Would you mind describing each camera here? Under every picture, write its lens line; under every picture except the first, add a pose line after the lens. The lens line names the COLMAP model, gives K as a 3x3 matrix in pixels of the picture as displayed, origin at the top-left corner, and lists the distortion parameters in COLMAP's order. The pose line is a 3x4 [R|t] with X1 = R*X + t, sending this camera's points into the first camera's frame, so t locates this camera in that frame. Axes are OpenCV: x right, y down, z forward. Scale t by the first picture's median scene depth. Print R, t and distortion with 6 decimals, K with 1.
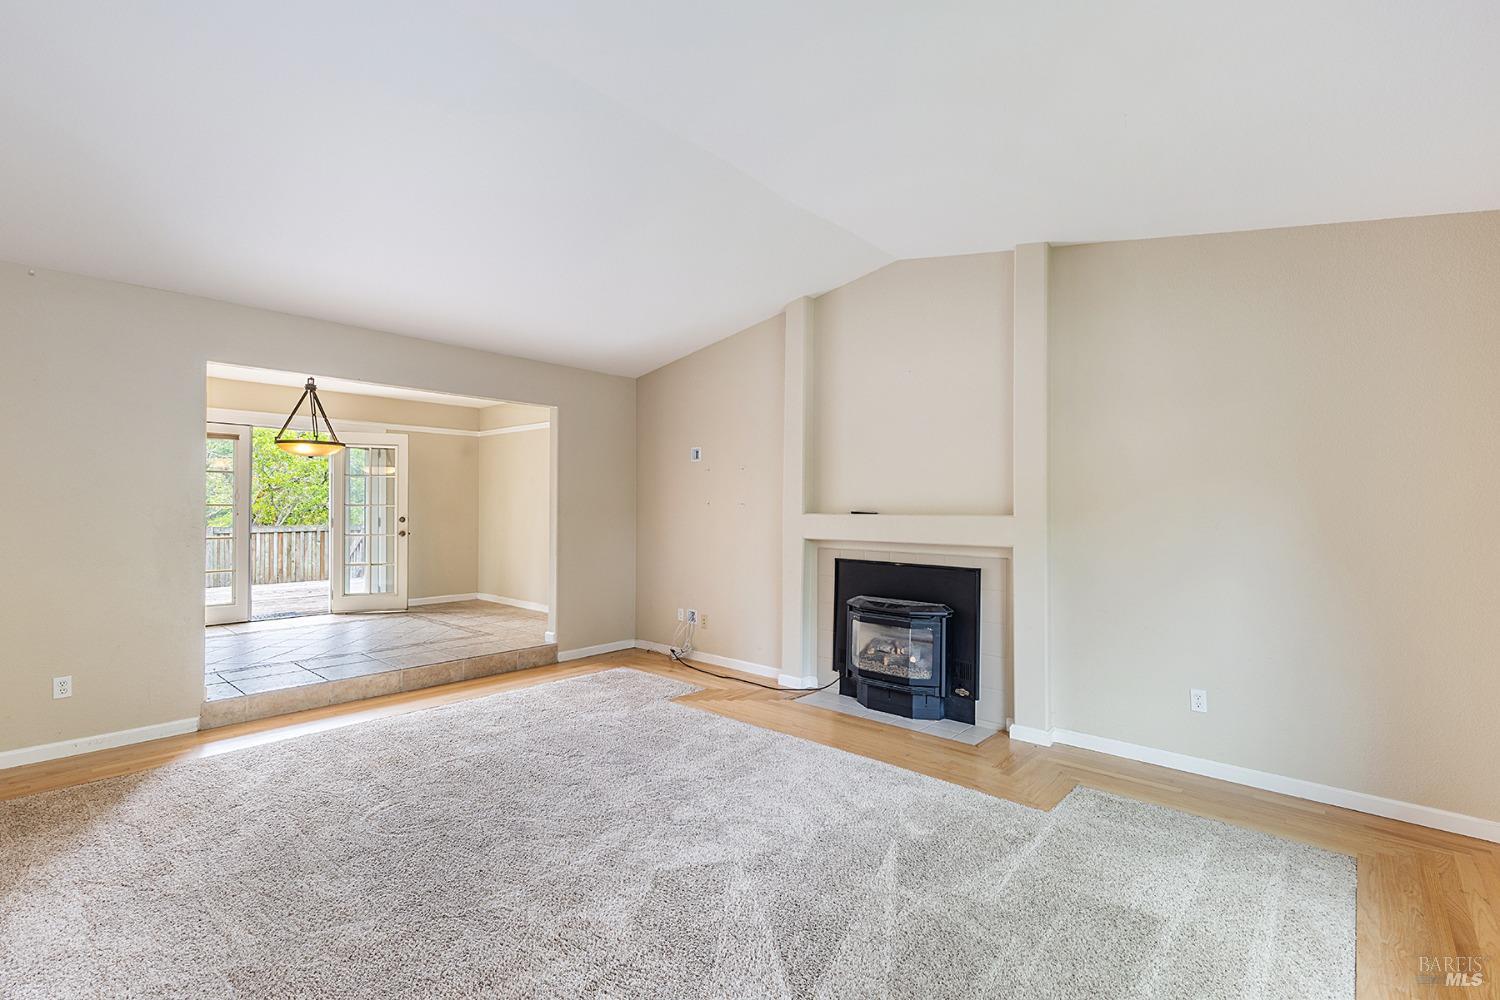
lens RADIAL K [[679.7, 0, 757.1], [0, 679.7, 505.7], [0, 0, 1]] dist [0.003669, 0.000281]
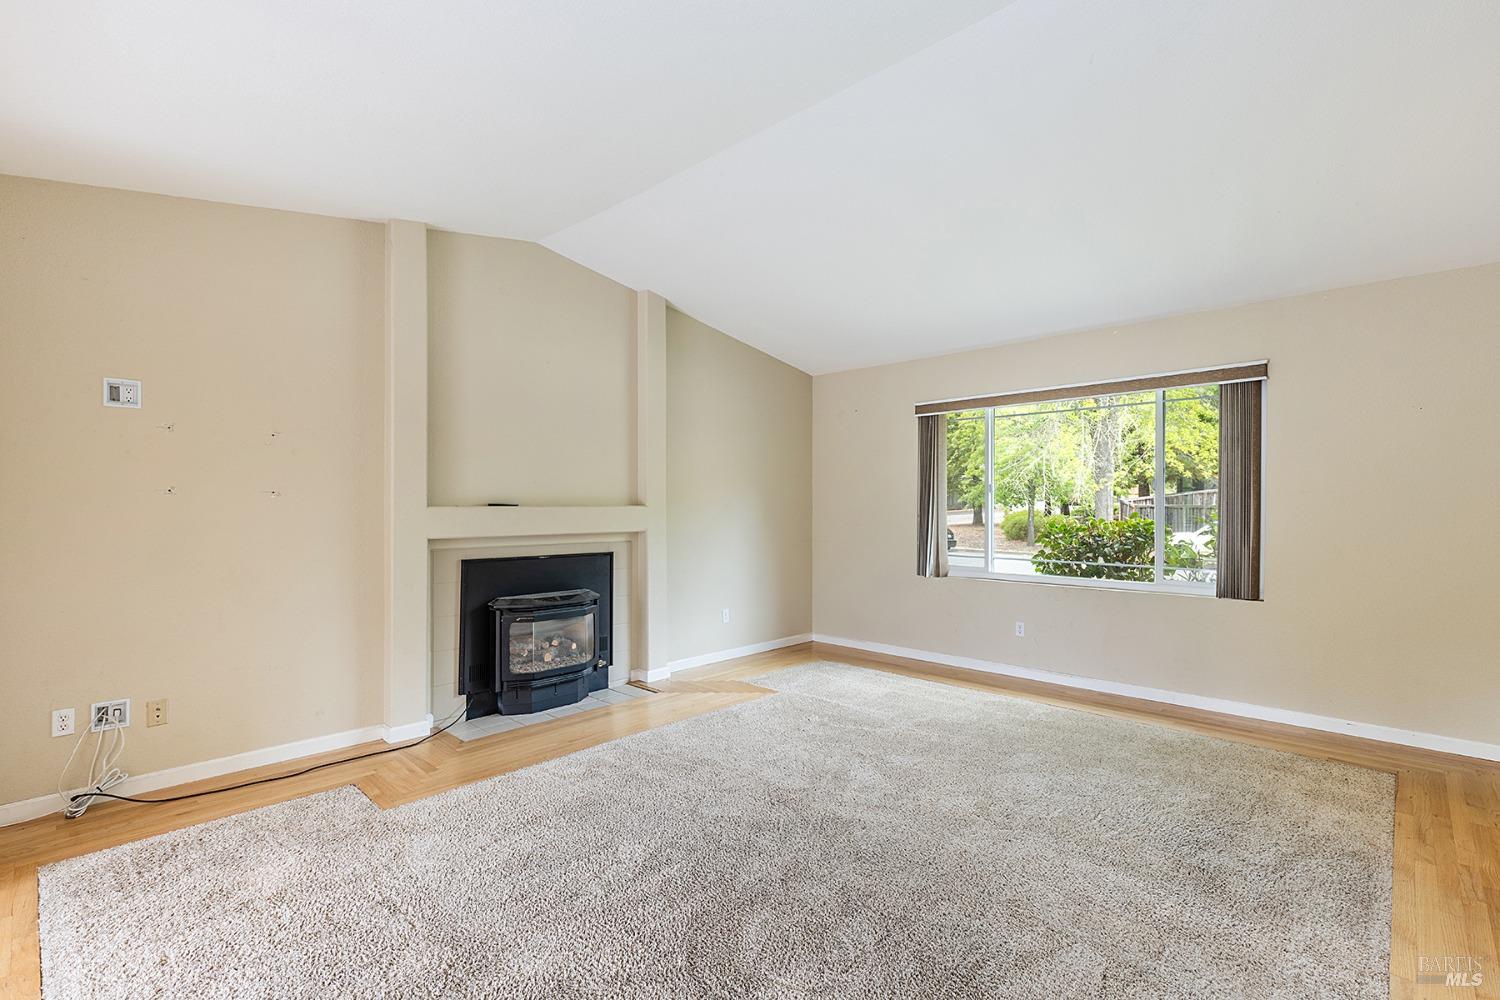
lens RADIAL K [[679.7, 0, 760.4], [0, 679.7, 504.7], [0, 0, 1]] dist [0.003669, 0.000281]
pose [[0.029367, -0.009534, 0.999523, -0.727248], [-0.008164, 0.999919, 0.009778, -0.001460], [-0.999535, -0.008447, 0.029287, 0.629585]]
